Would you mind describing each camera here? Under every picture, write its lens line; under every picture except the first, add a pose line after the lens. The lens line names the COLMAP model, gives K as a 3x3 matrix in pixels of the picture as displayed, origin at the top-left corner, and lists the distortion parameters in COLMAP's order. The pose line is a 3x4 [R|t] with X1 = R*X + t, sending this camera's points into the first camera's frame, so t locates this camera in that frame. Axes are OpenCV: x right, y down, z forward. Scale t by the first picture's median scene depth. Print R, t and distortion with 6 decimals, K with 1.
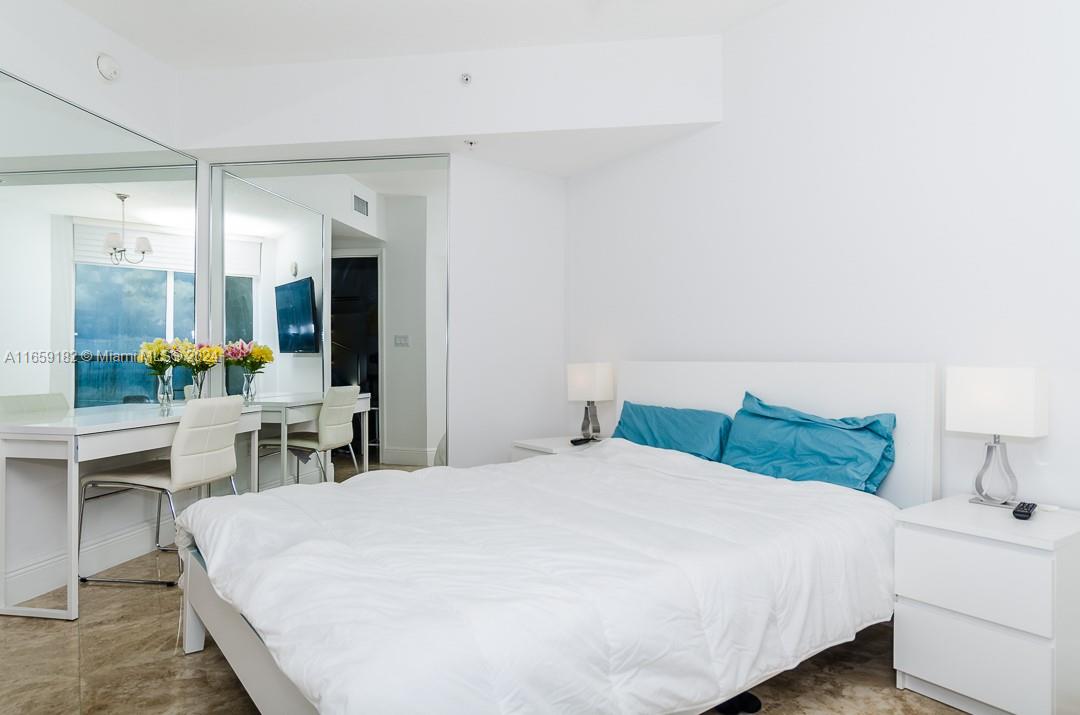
lens RADIAL K [[633.0, 0, 537.8], [0, 633.0, 353.8], [0, 0, 1]] dist [-0.009089, -0.000177]
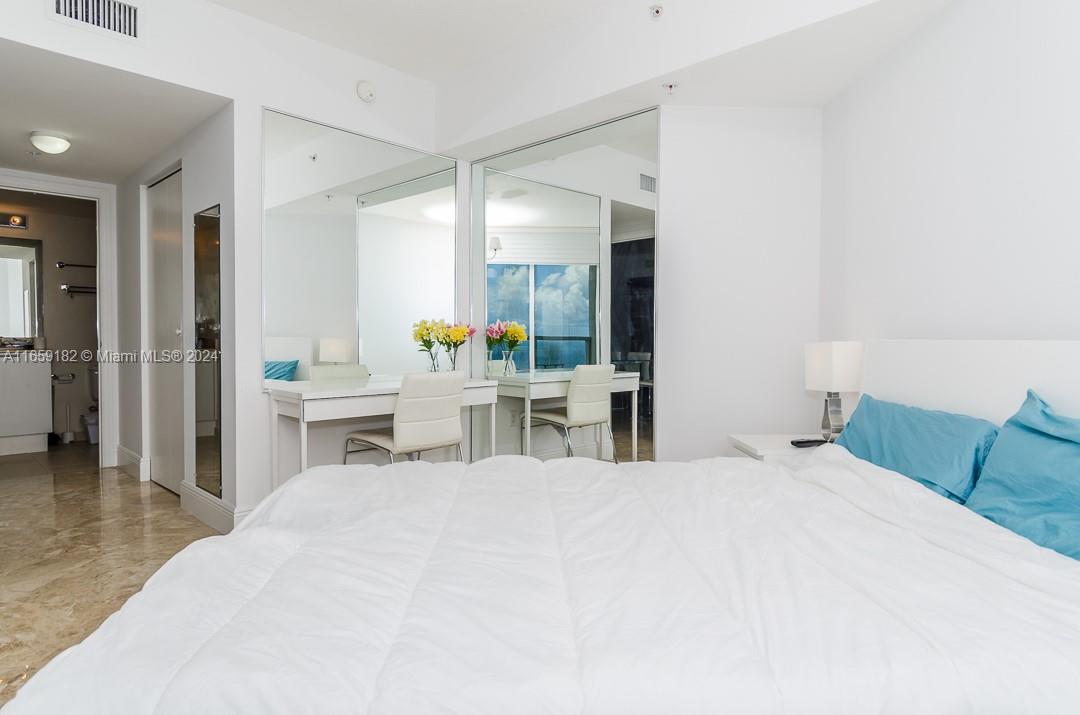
lens RADIAL K [[595.3, 0, 540.3], [0, 595.3, 352.1], [0, 0, 1]] dist [-0.000353, -0.024824]
pose [[0.829709, 0.012957, -0.558046, 0.210186], [0.004334, 0.999551, 0.029651, 0.004150], [0.558179, -0.027020, 0.829280, 0.227004]]
